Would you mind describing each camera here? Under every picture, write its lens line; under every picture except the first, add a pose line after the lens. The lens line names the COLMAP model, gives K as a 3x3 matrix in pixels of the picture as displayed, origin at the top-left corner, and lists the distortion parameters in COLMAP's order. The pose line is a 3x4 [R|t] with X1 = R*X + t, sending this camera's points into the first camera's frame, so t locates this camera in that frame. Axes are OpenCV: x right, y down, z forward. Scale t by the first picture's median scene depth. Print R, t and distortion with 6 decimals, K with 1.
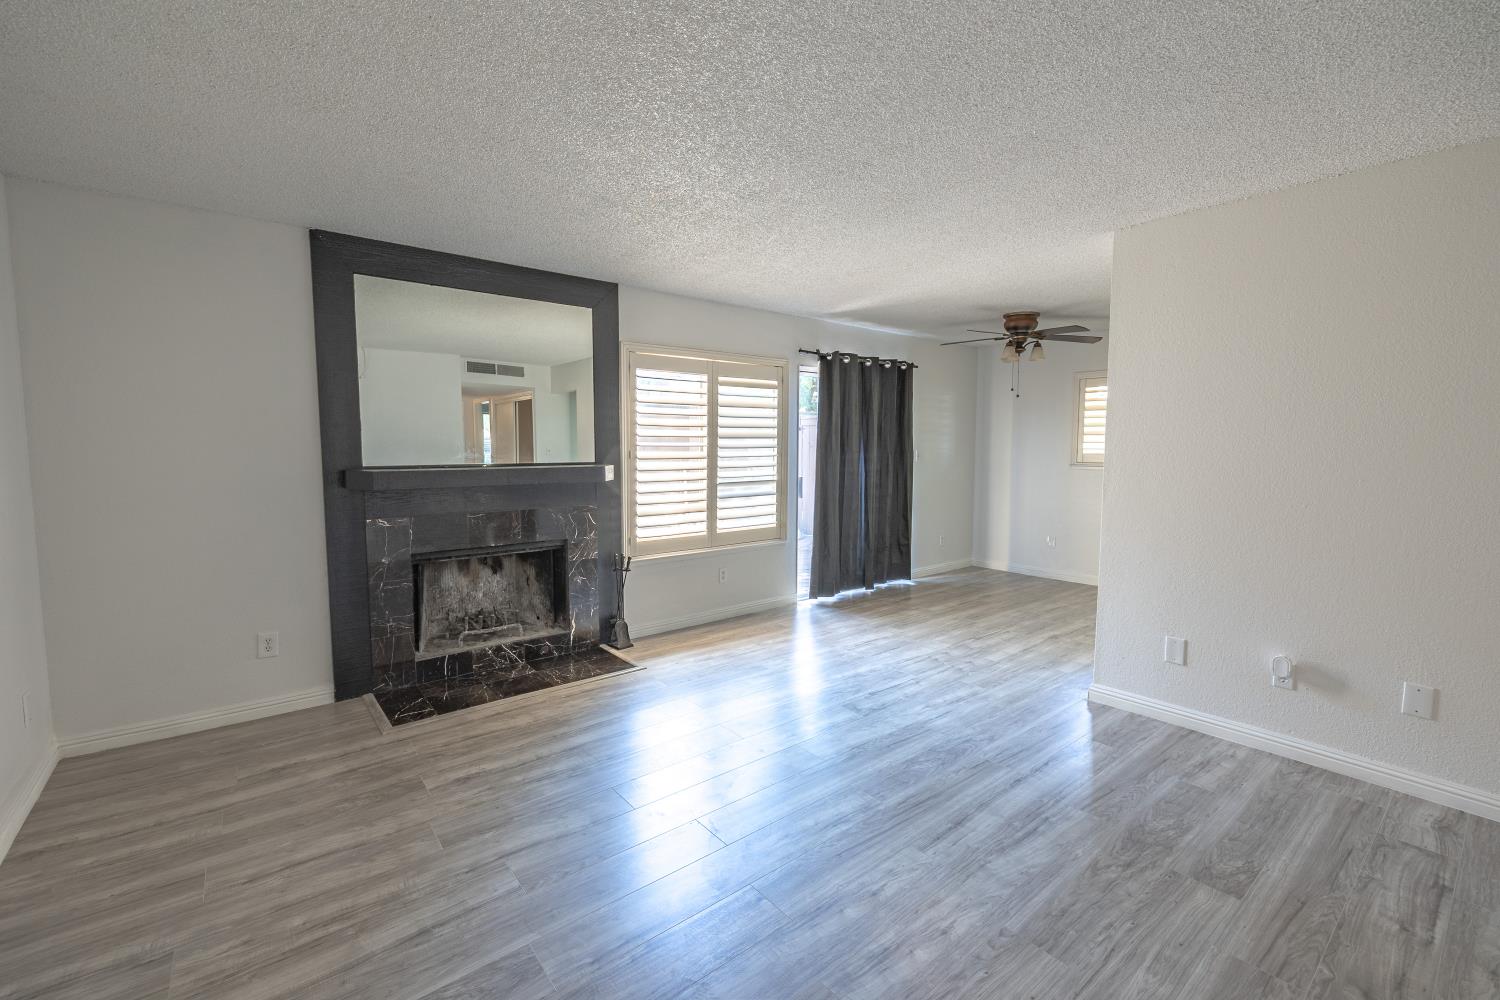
lens RADIAL K [[632.9, 0, 743.6], [0, 632.9, 497.2], [0, 0, 1]] dist [-0.000134, 0.000711]
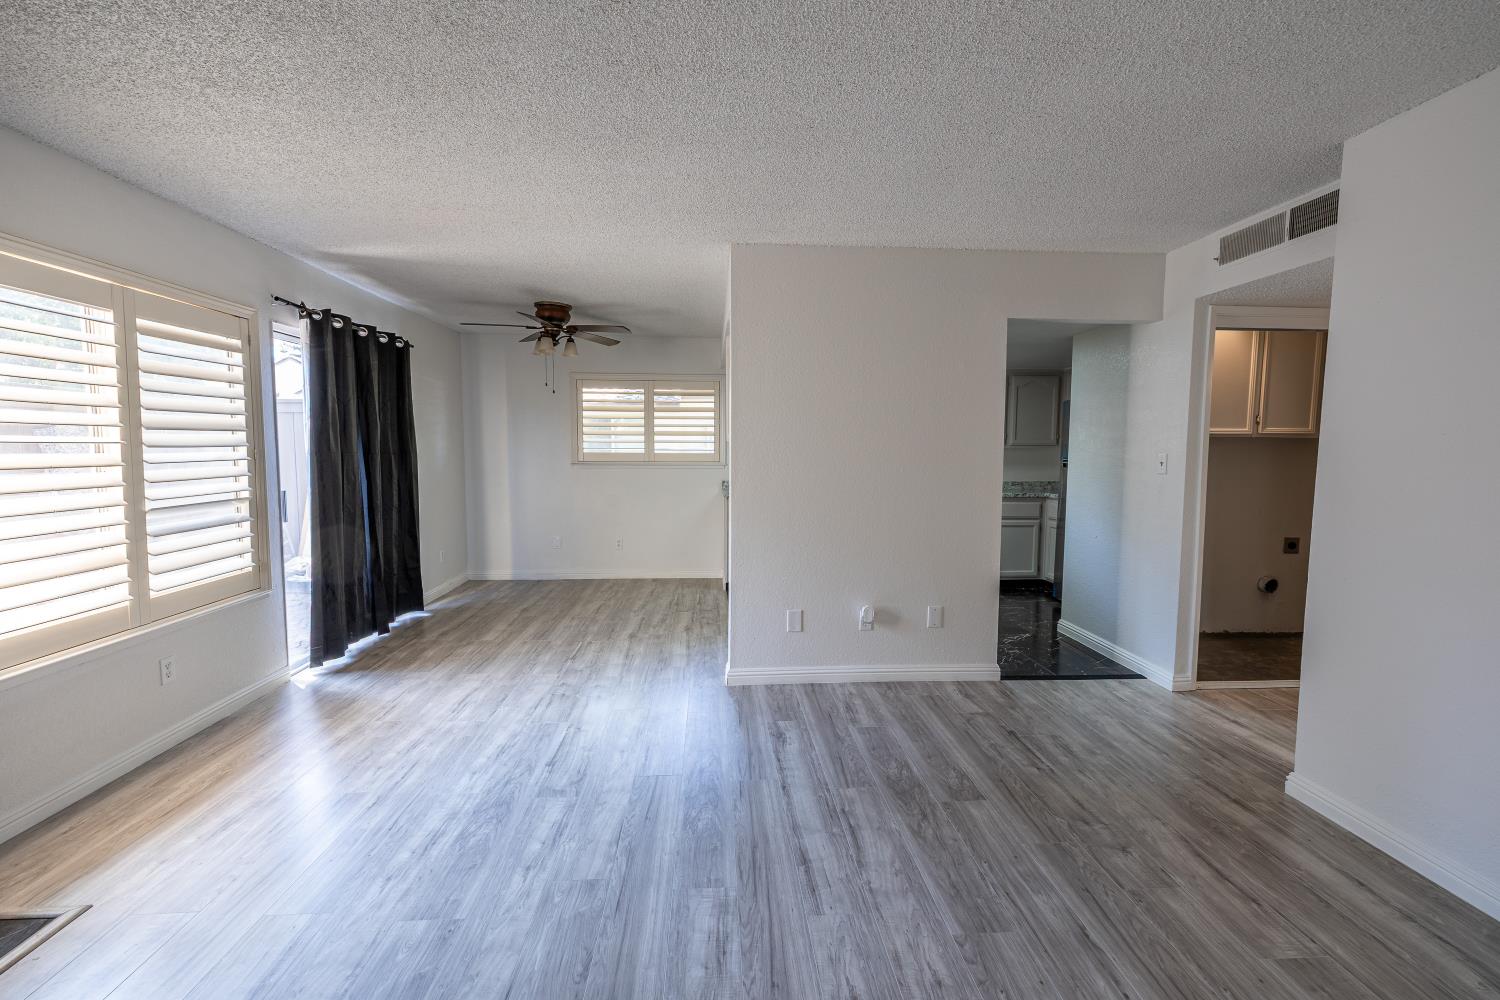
lens RADIAL K [[632.9, 0, 749.0], [0, 632.9, 496.9], [0, 0, 1]] dist [-0.000134, 0.000711]
pose [[0.572894, -0.063051, 0.817201, -0.194012], [0.062878, 0.997479, 0.032880, -0.018483], [-0.817214, 0.032547, 0.575414, 0.247794]]
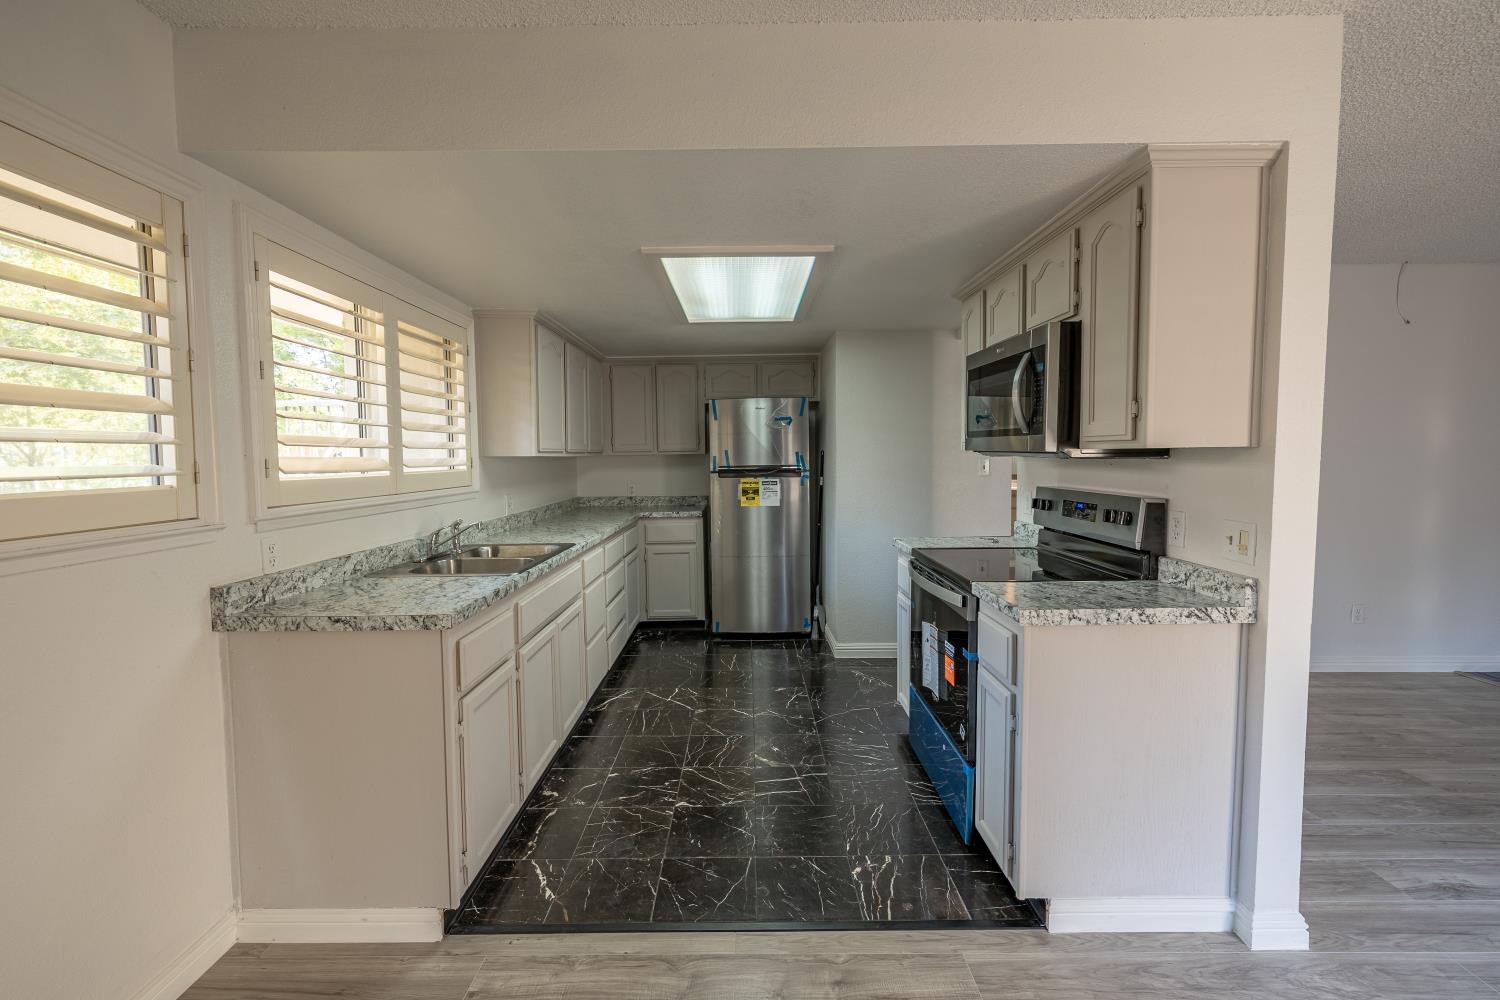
lens RADIAL K [[632.9, 0, 749.6], [0, 632.9, 493.6], [0, 0, 1]] dist [-0.000134, 0.000711]
pose [[-0.781357, -0.034389, 0.623136, 0.413752], [0.055902, 0.990610, 0.124765, -0.091336], [-0.621575, 0.132321, -0.772098, 1.137862]]
